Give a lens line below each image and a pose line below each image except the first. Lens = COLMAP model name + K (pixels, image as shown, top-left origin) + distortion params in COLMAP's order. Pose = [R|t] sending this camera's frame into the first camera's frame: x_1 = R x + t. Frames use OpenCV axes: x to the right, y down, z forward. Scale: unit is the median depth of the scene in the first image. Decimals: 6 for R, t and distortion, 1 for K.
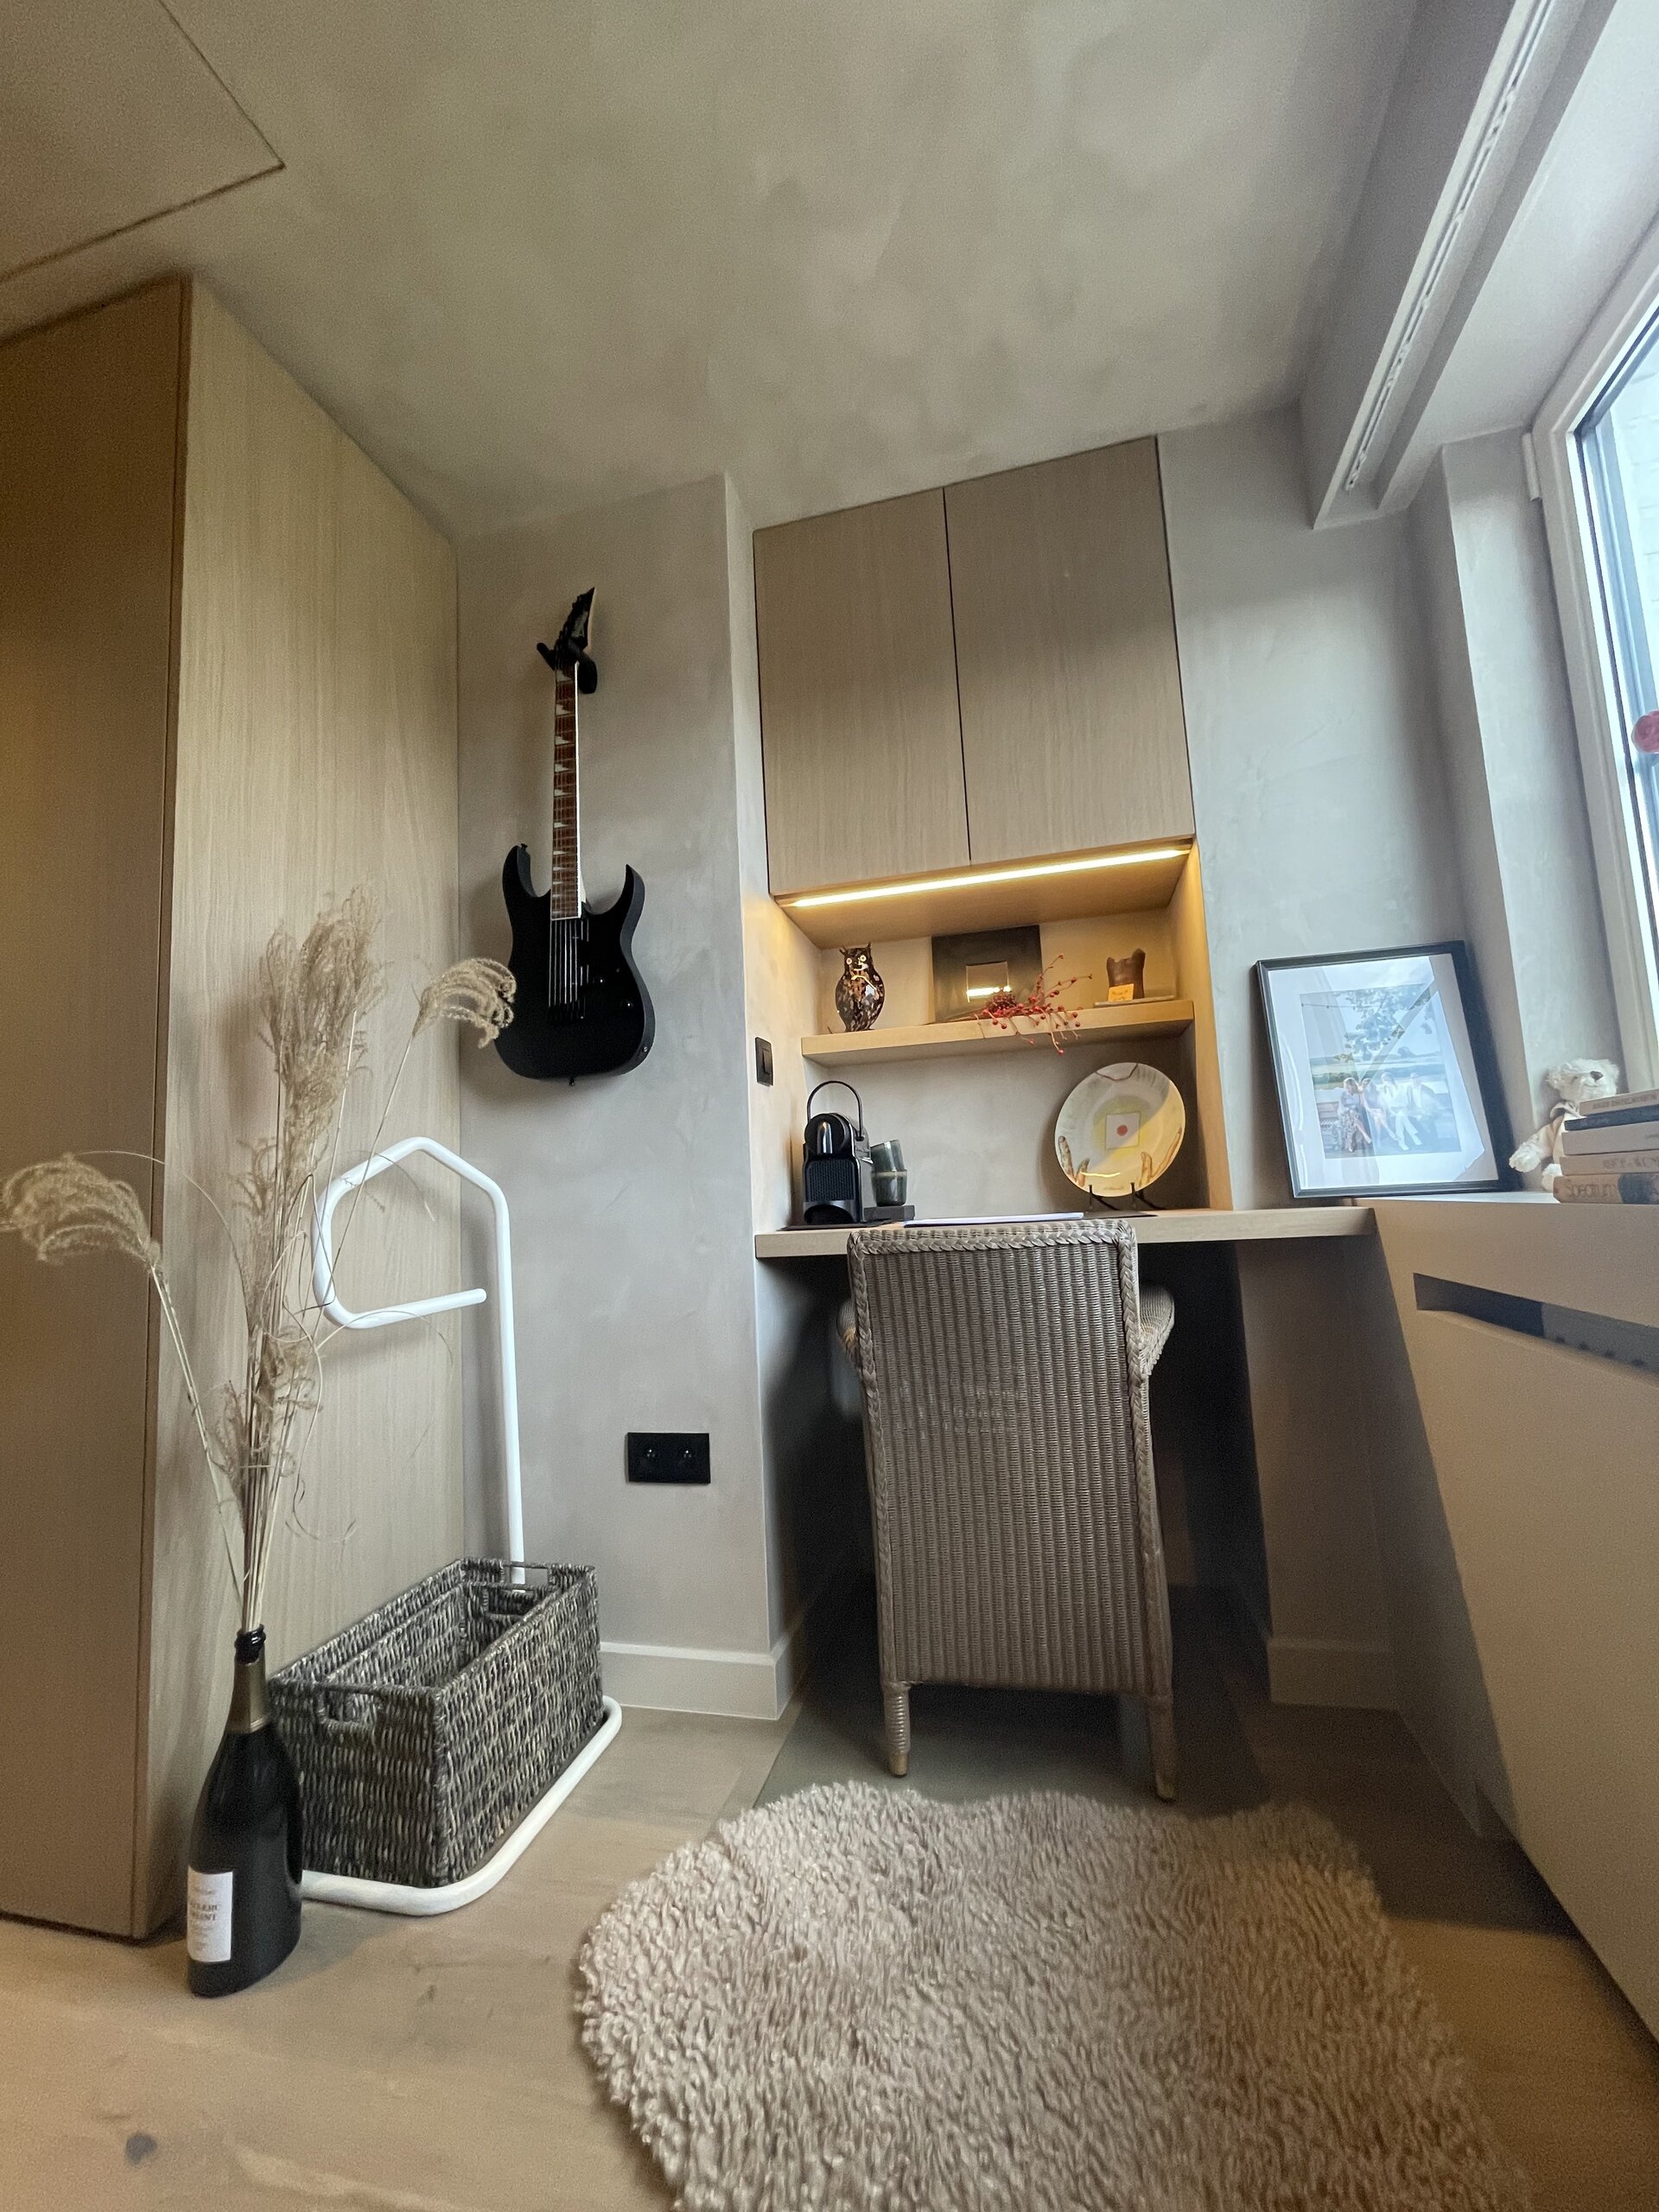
lens RADIAL K [[885.6, 0, 839.7], [0, 885.6, 1117.8], [0, 0, 1]] dist [-0.004004, -0.000156]
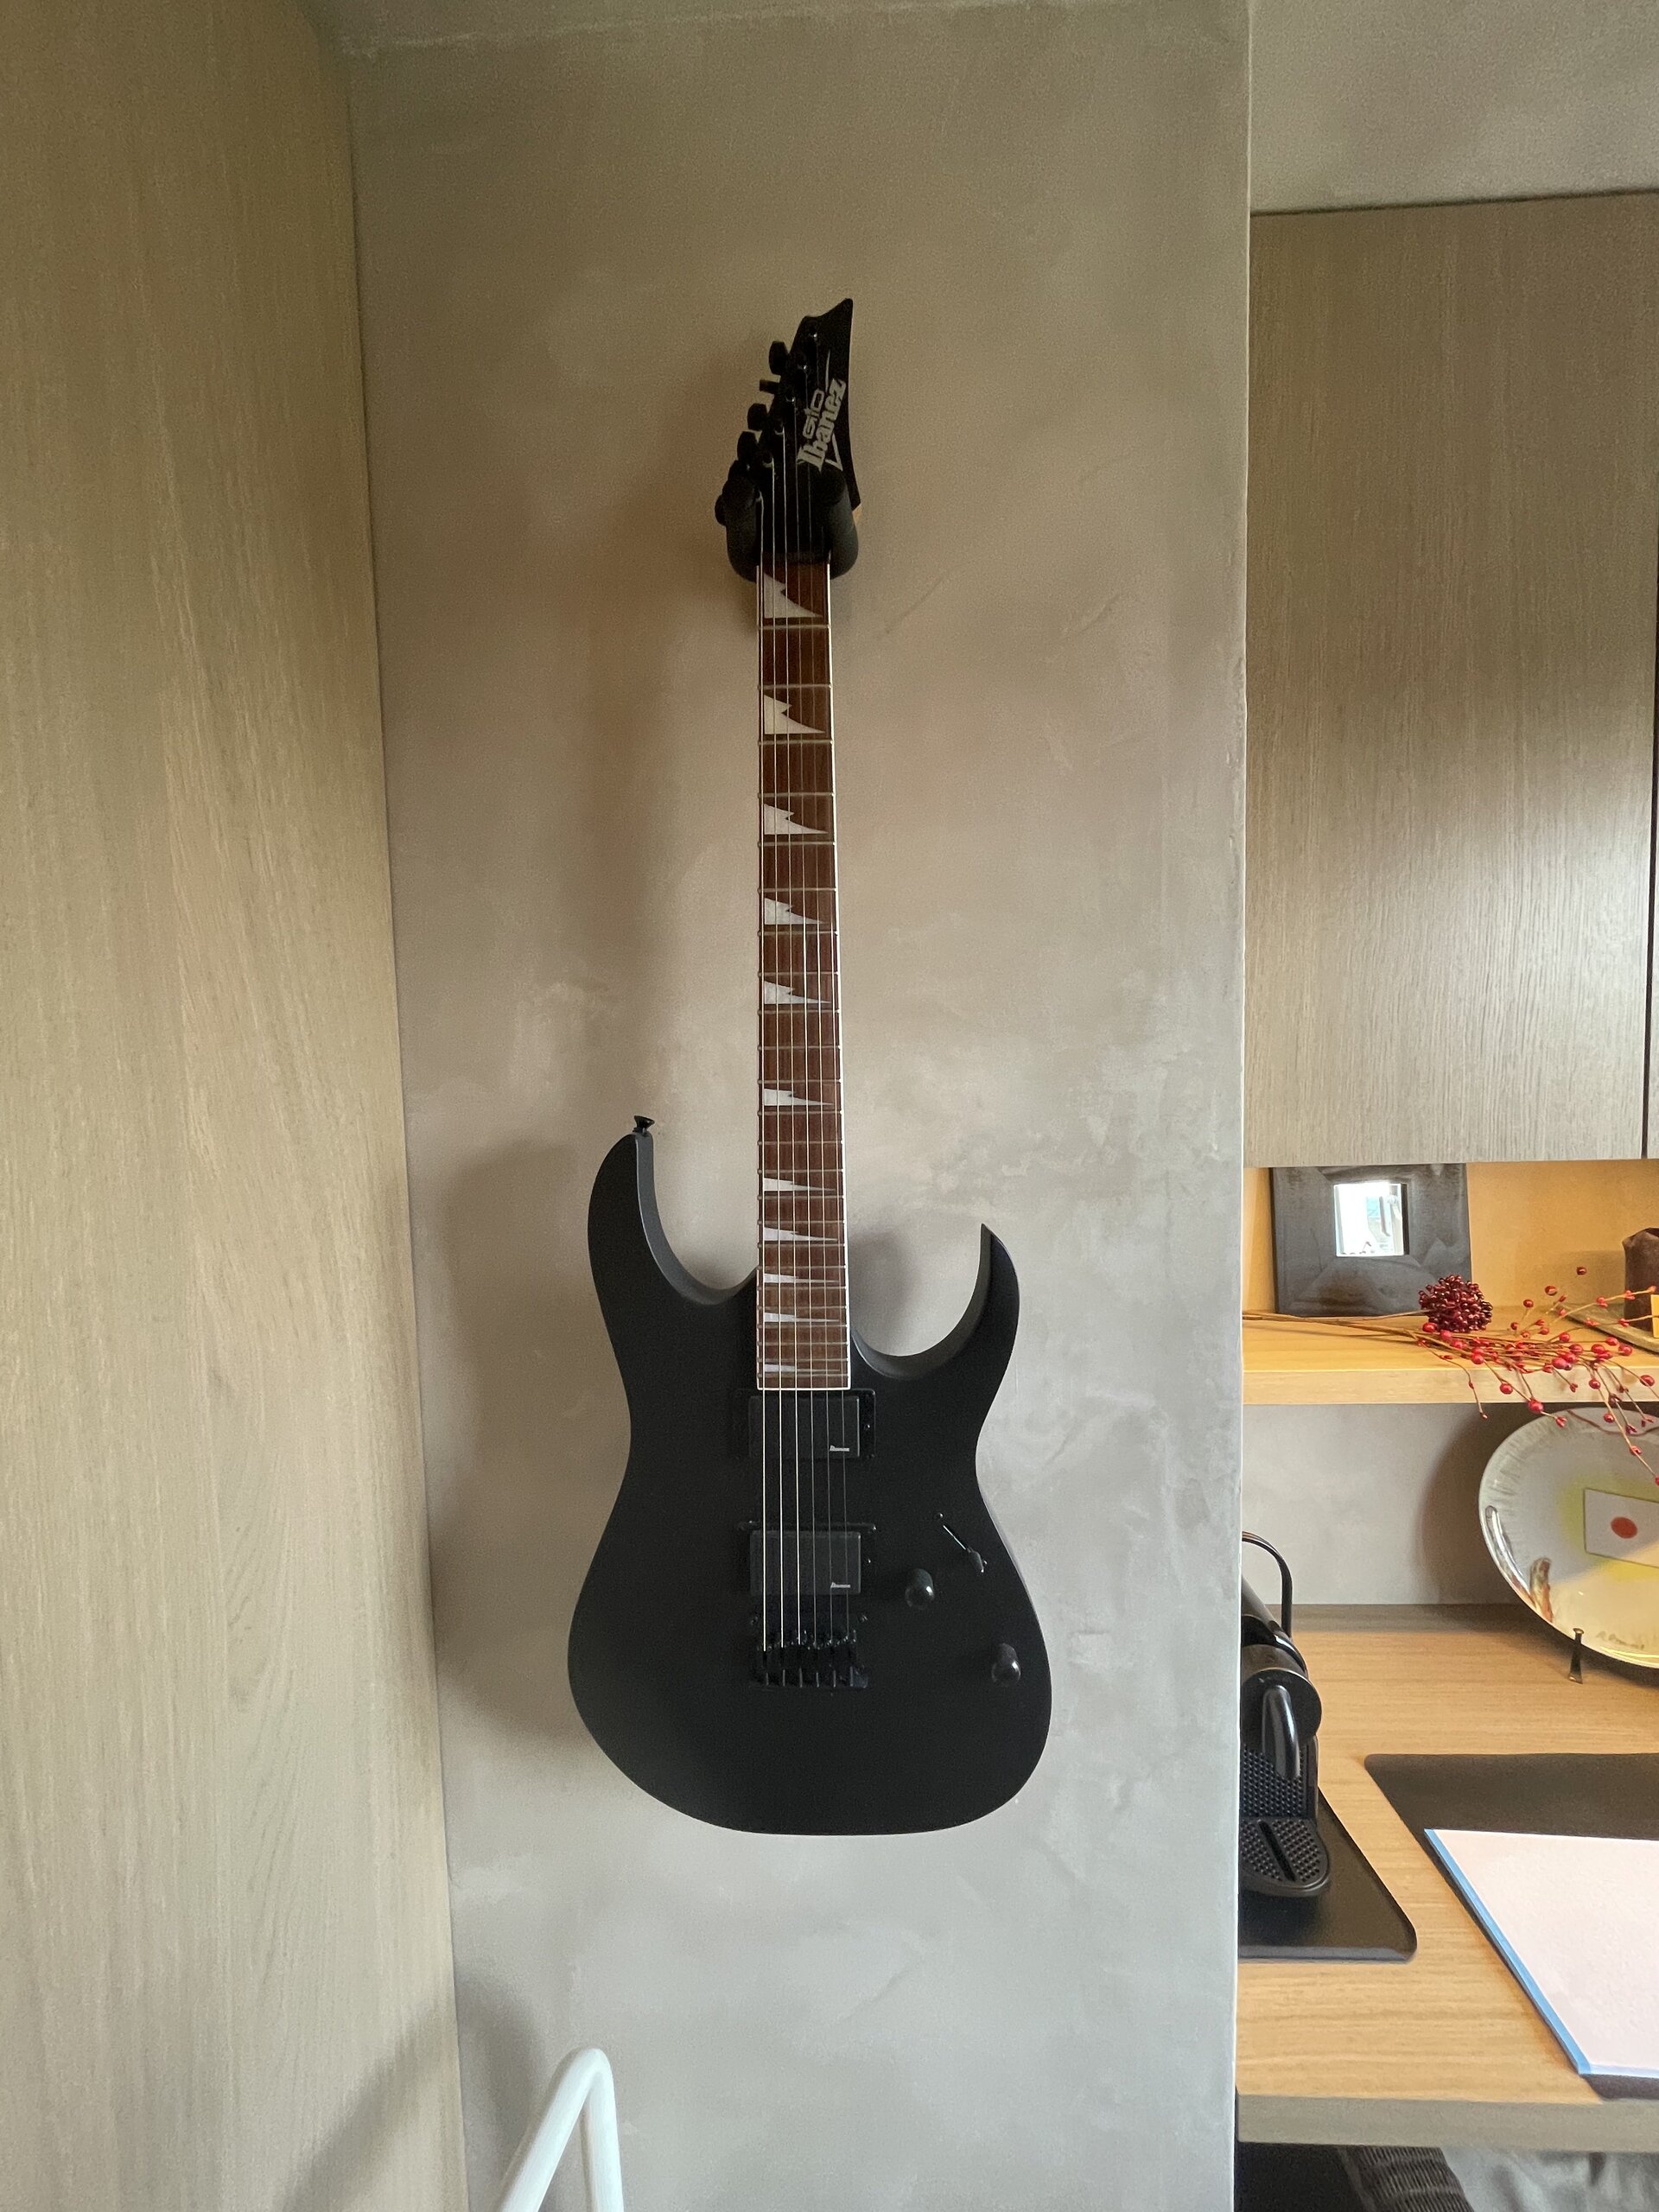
lens RADIAL K [[885.6, 0, 825.8], [0, 885.6, 1097.5], [0, 0, 1]] dist [-0.004004, -0.000156]
pose [[0.978356, 0.013168, 0.206511, -0.368748], [-0.046794, 0.986201, 0.158804, -0.383909], [-0.201570, -0.165031, 0.965471, 0.678150]]
